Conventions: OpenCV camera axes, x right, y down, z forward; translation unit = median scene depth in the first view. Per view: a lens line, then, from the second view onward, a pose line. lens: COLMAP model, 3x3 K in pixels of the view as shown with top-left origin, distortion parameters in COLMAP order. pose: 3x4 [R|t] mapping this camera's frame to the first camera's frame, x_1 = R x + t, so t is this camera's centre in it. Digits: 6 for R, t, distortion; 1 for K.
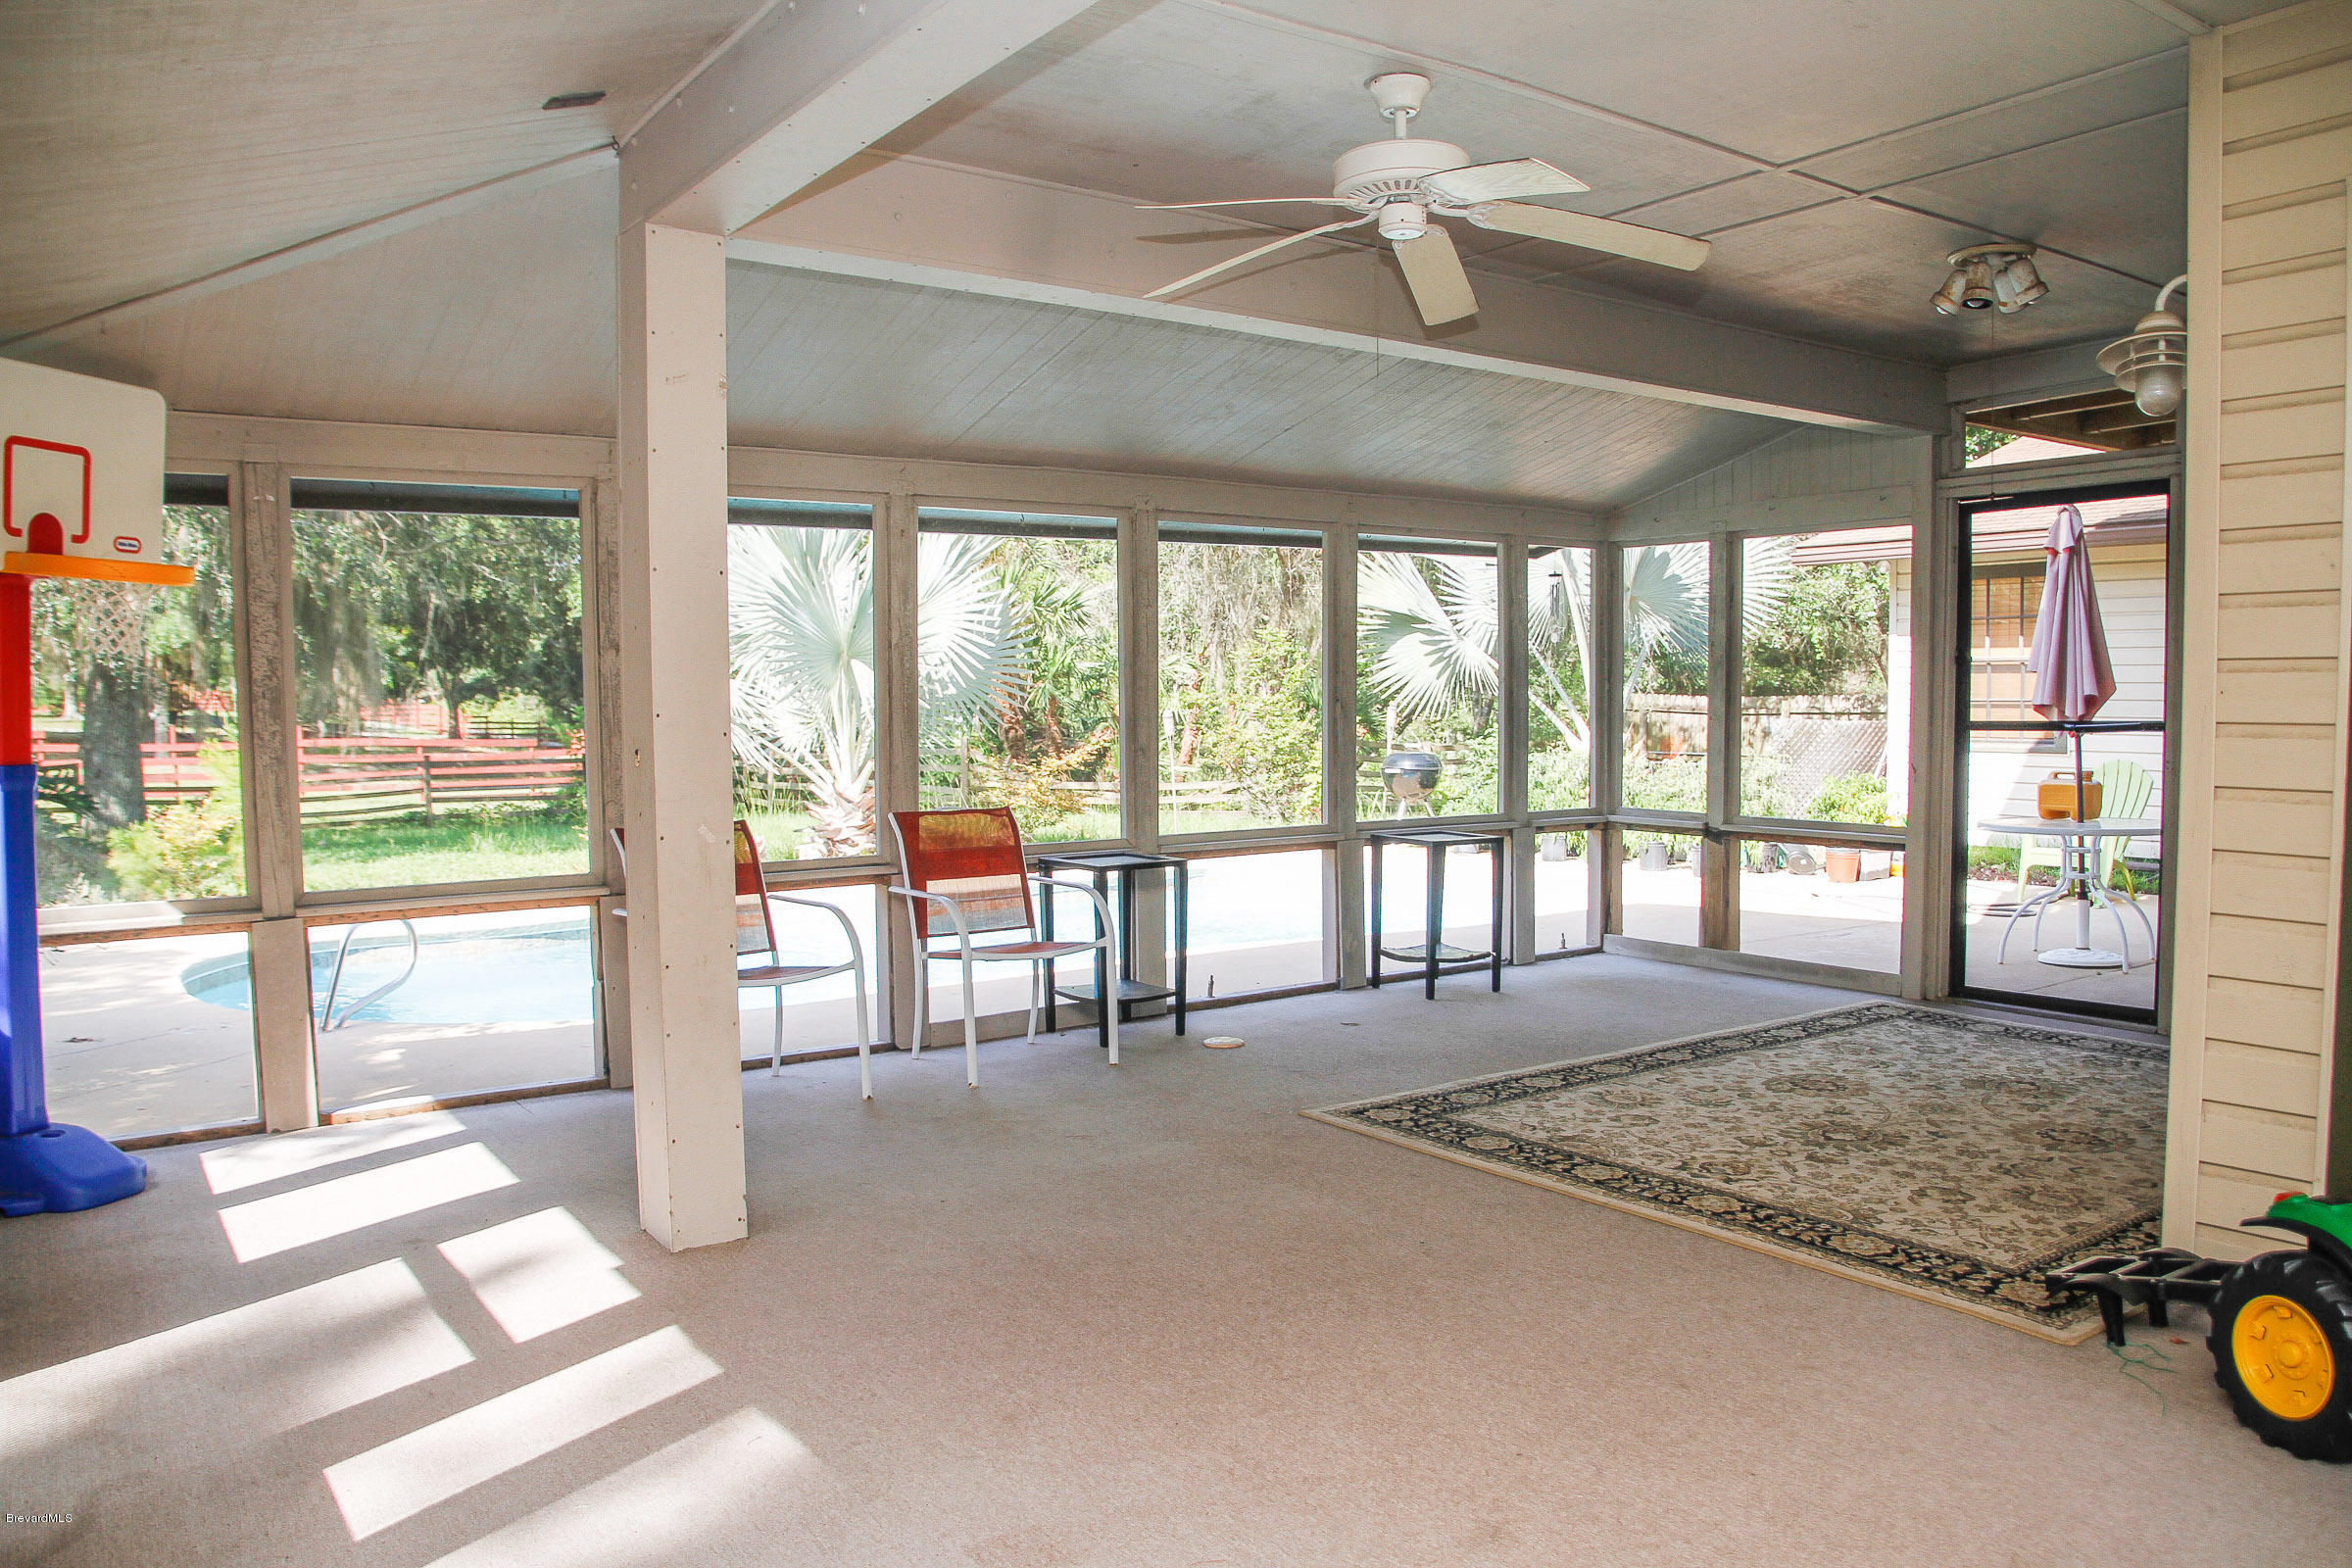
lens RADIAL K [[1740.4, 0, 1166.7], [0, 1740.4, 788.7], [0, 0, 1]] dist [-0.059682, 0.011384]
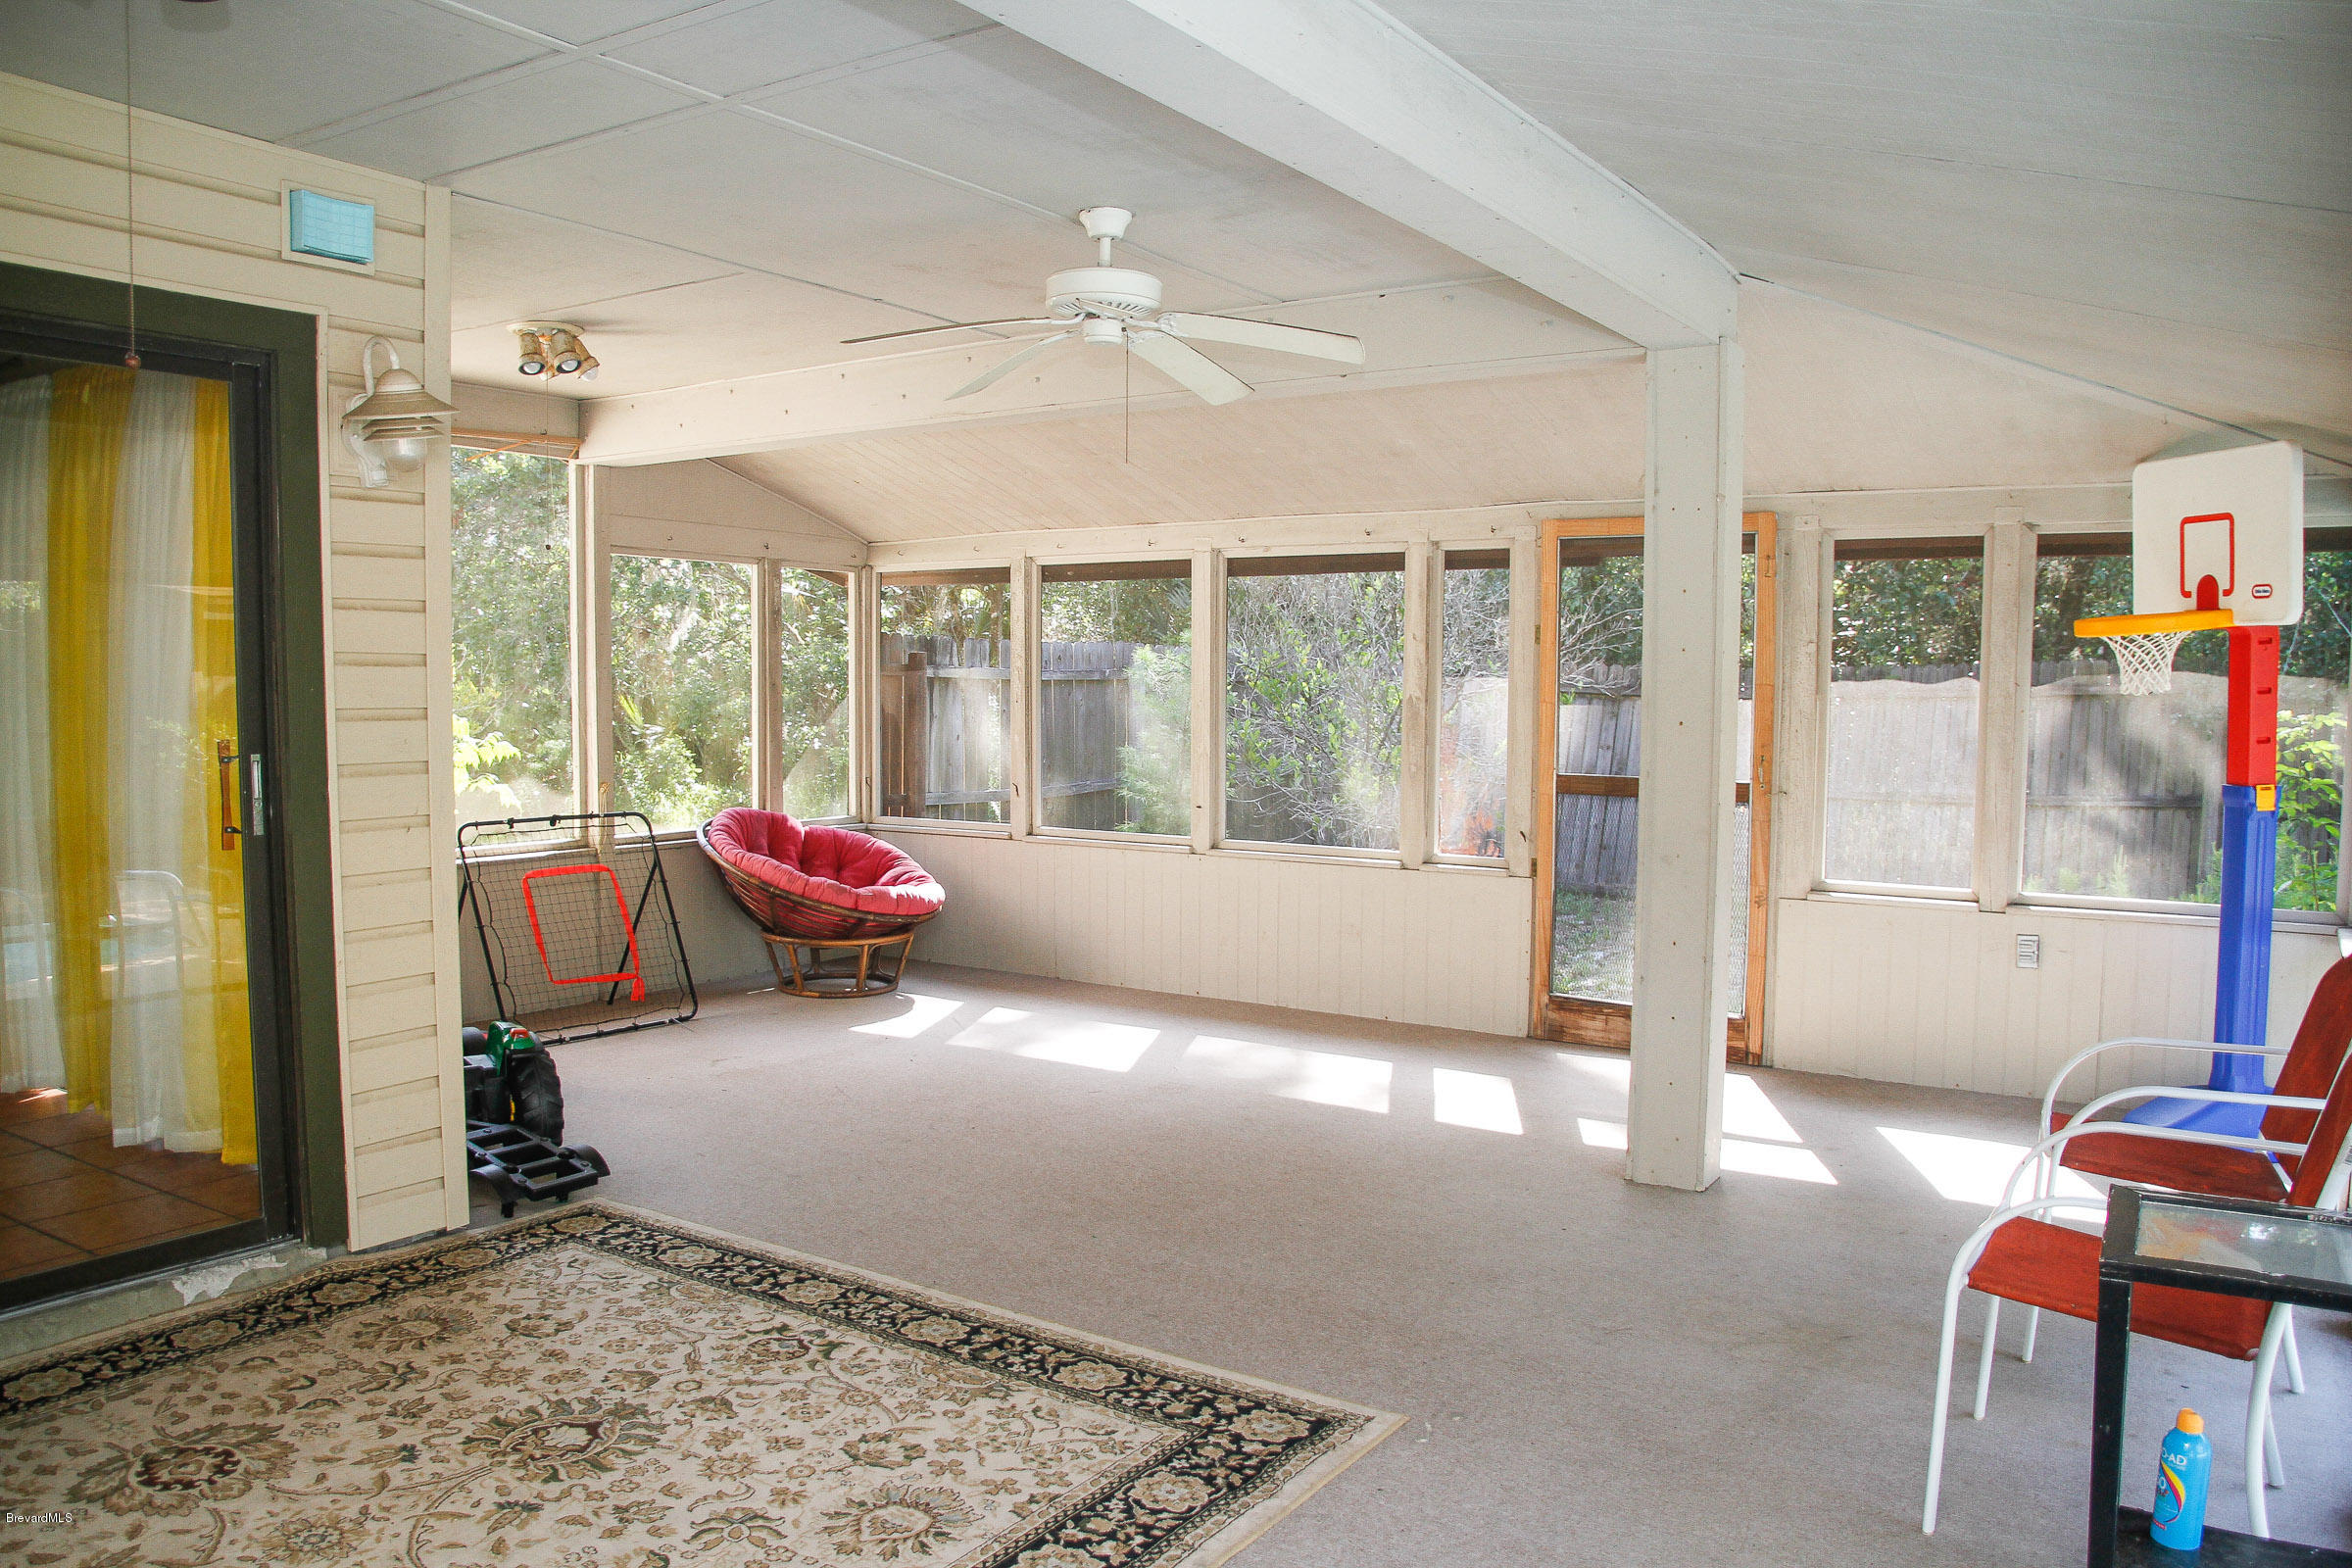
lens RADIAL K [[1740.4, 0, 1168.3], [0, 1740.4, 790.6], [0, 0, 1]] dist [-0.059682, 0.011384]
pose [[-0.927880, 0.020718, -0.372304, 0.453387], [-0.022595, 0.993496, 0.111599, -0.124899], [0.372195, 0.111963, -0.921377, 1.789699]]
